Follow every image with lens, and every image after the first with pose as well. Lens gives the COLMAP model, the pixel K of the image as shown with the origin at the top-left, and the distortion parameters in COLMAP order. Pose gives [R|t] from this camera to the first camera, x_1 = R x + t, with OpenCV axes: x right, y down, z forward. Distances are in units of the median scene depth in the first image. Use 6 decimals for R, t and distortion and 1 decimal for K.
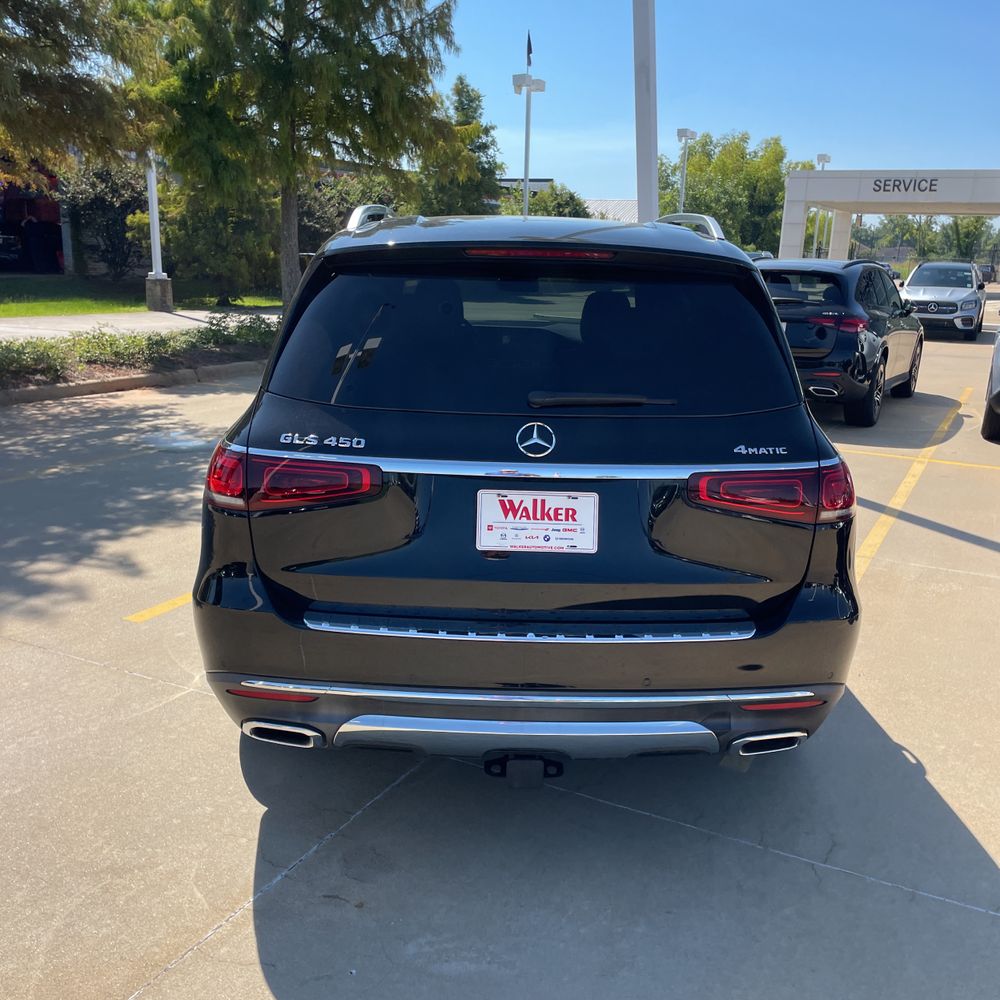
lens RADIAL K [[1018.3, 0, 517.0], [0, 1018.3, 522.6], [0, 0, 1]] dist [0.034554, 0.000000]
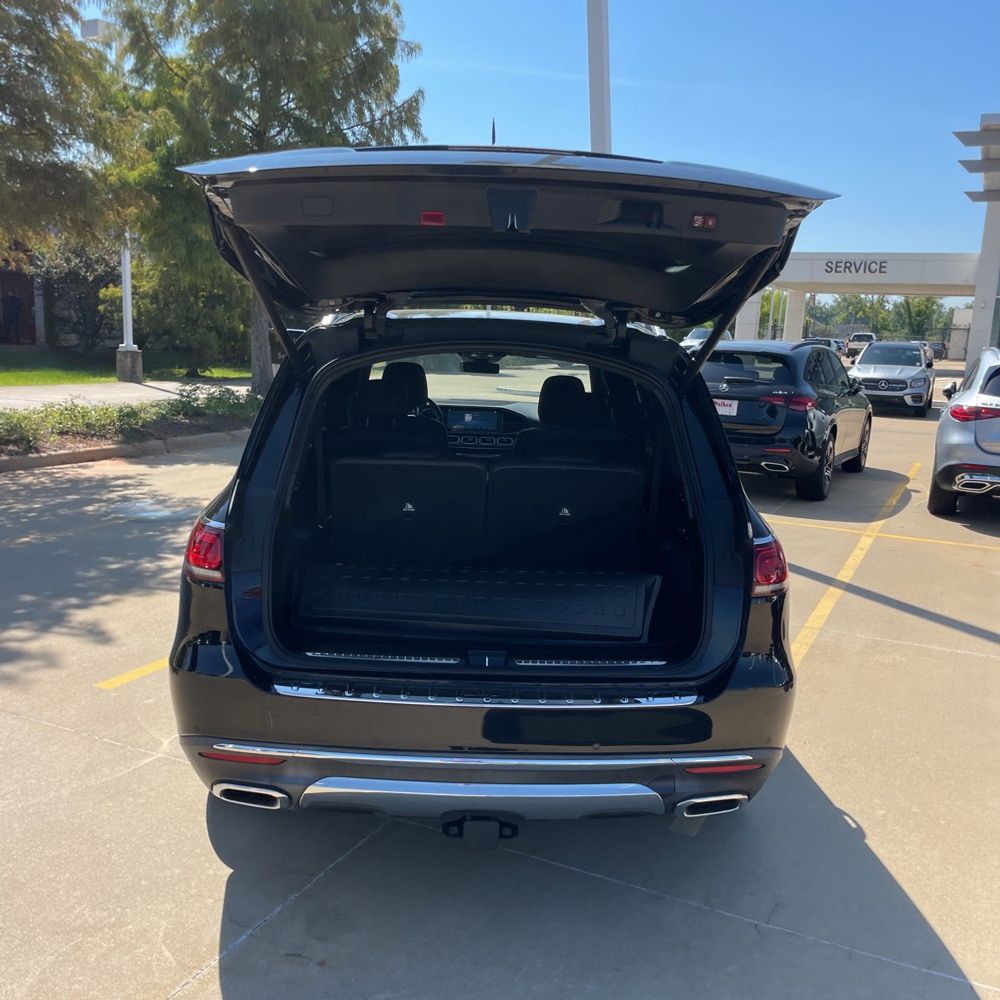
lens RADIAL K [[1018.3, 0, 495.1], [0, 1018.3, 509.0], [0, 0, 1]] dist [0.034554, 0.000000]
pose [[0.999876, 0.005911, 0.014619, 0.004347], [-0.004715, 0.996744, -0.080493, -0.003459], [-0.015048, 0.080414, 0.996648, -0.072122]]
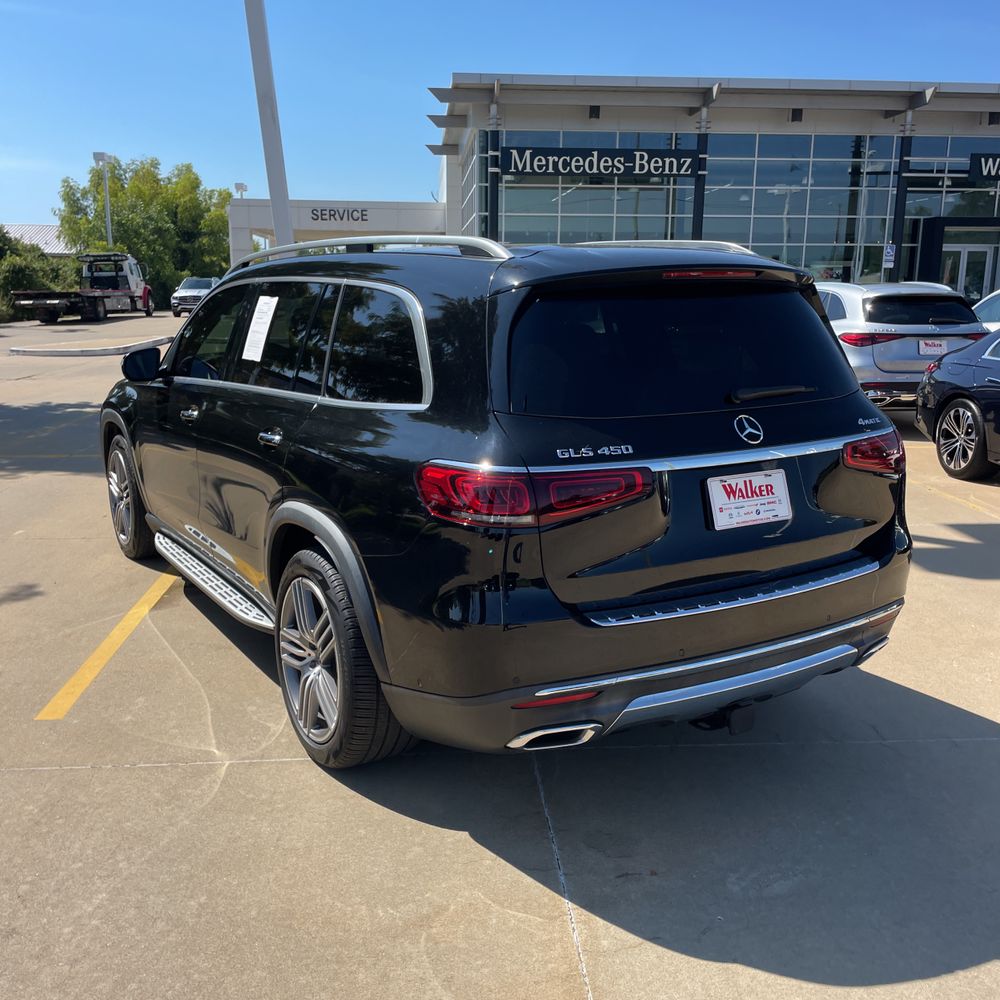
lens RADIAL K [[1018.3, 0, 508.0], [0, 1018.3, 513.7], [0, 0, 1]] dist [0.034554, 0.000000]
pose [[0.855636, -0.139254, 0.498492, -0.707225], [0.155048, 0.987858, 0.009827, -0.034426], [-0.493808, 0.068882, 0.866838, 0.099708]]
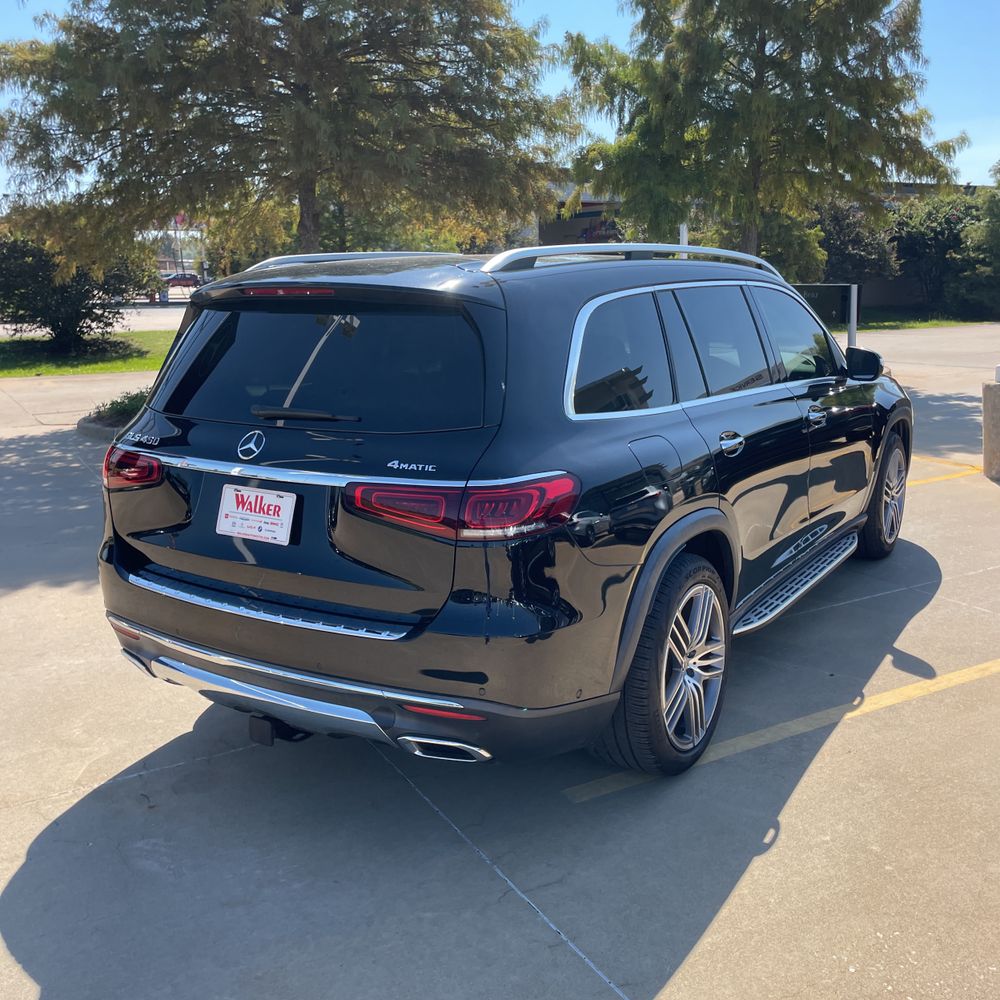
lens RADIAL K [[1018.3, 0, 488.9], [0, 1018.3, 494.8], [0, 0, 1]] dist [0.034554, 0.000000]
pose [[0.830175, 0.073485, -0.552639, 0.788005], [-0.103753, 0.994322, -0.023643, -0.020778], [0.547763, 0.076966, 0.833086, 0.133417]]
